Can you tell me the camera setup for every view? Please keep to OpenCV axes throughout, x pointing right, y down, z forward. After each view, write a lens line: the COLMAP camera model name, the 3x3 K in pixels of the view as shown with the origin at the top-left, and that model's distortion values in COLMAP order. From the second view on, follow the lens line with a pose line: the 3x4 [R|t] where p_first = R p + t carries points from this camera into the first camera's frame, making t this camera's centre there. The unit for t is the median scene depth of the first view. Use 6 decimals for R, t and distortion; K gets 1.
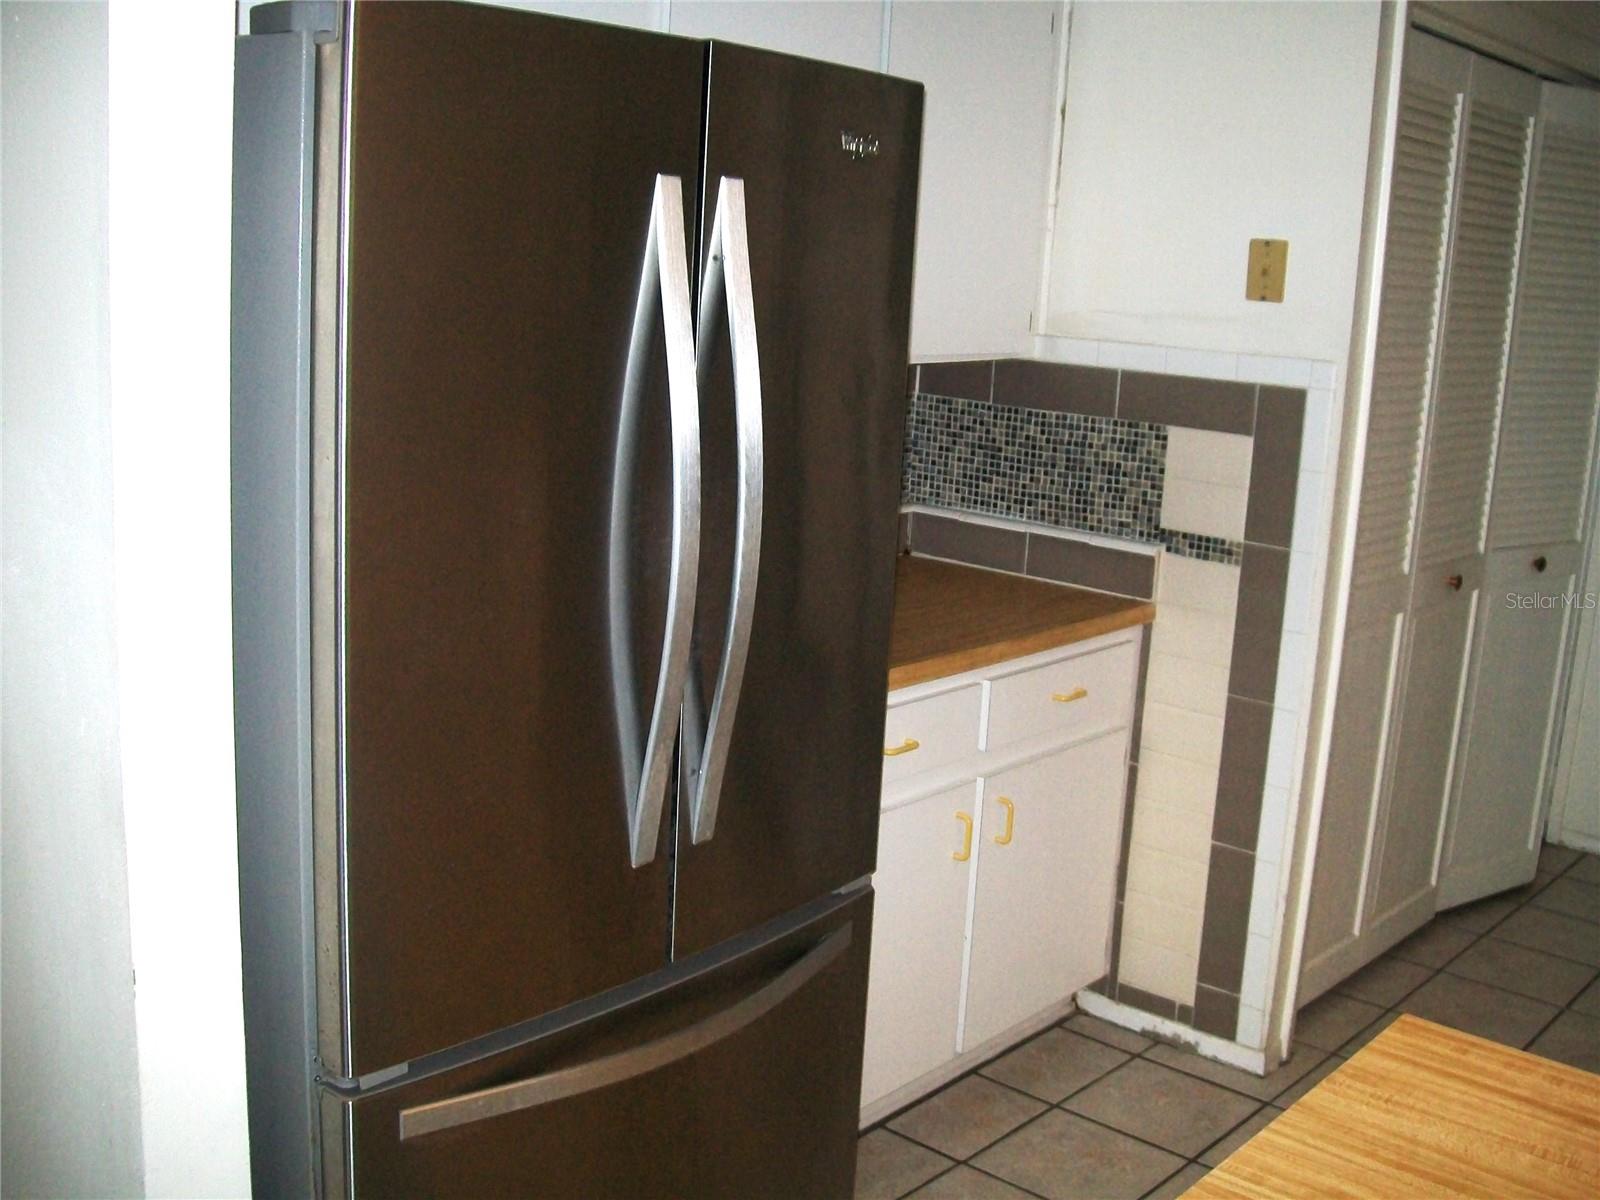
lens RADIAL K [[1715.1, 0, 800.0], [0, 1715.1, 600.0], [0, 0, 1]] dist [0.002098, 0.001132]
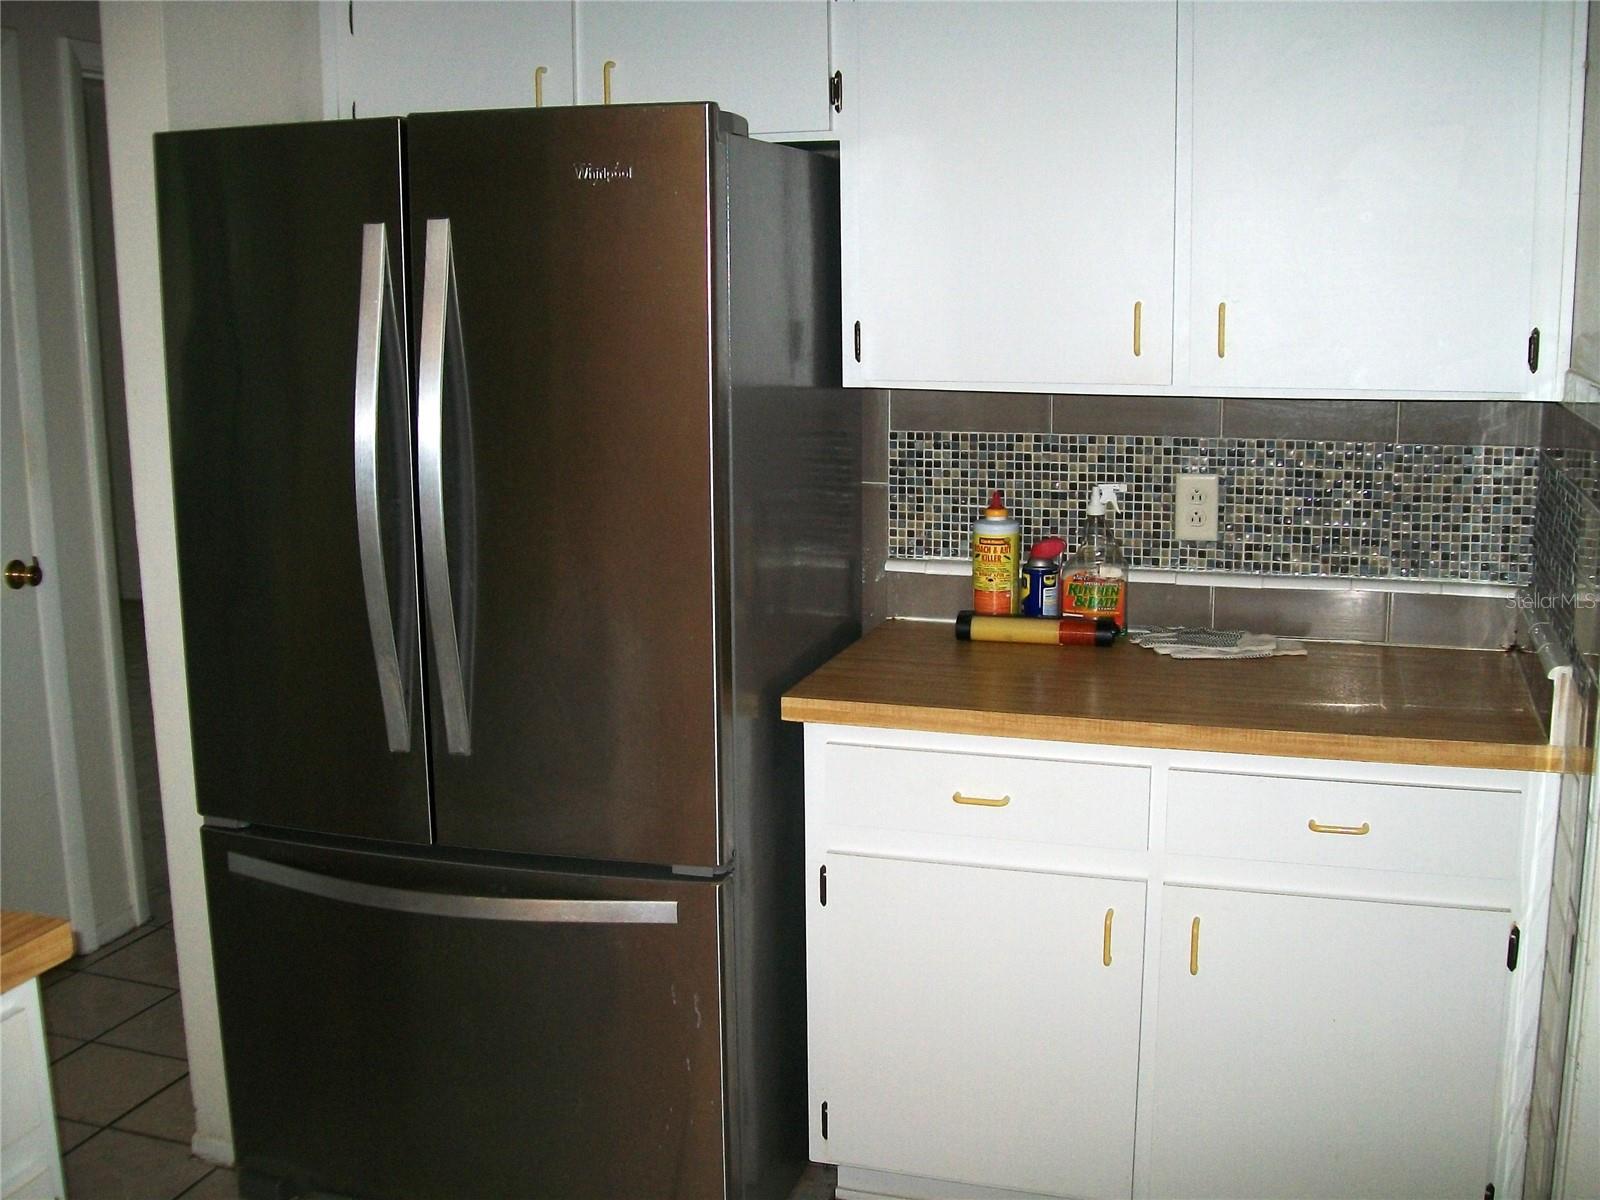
lens RADIAL K [[1715.1, 0, 800.0], [0, 1715.1, 600.0], [0, 0, 1]] dist [0.002098, 0.001132]
pose [[0.380937, 0.123465, -0.916321, 1.160996], [-0.154801, 0.985572, 0.068442, -0.092130], [0.911550, 0.115775, 0.394553, 0.729686]]
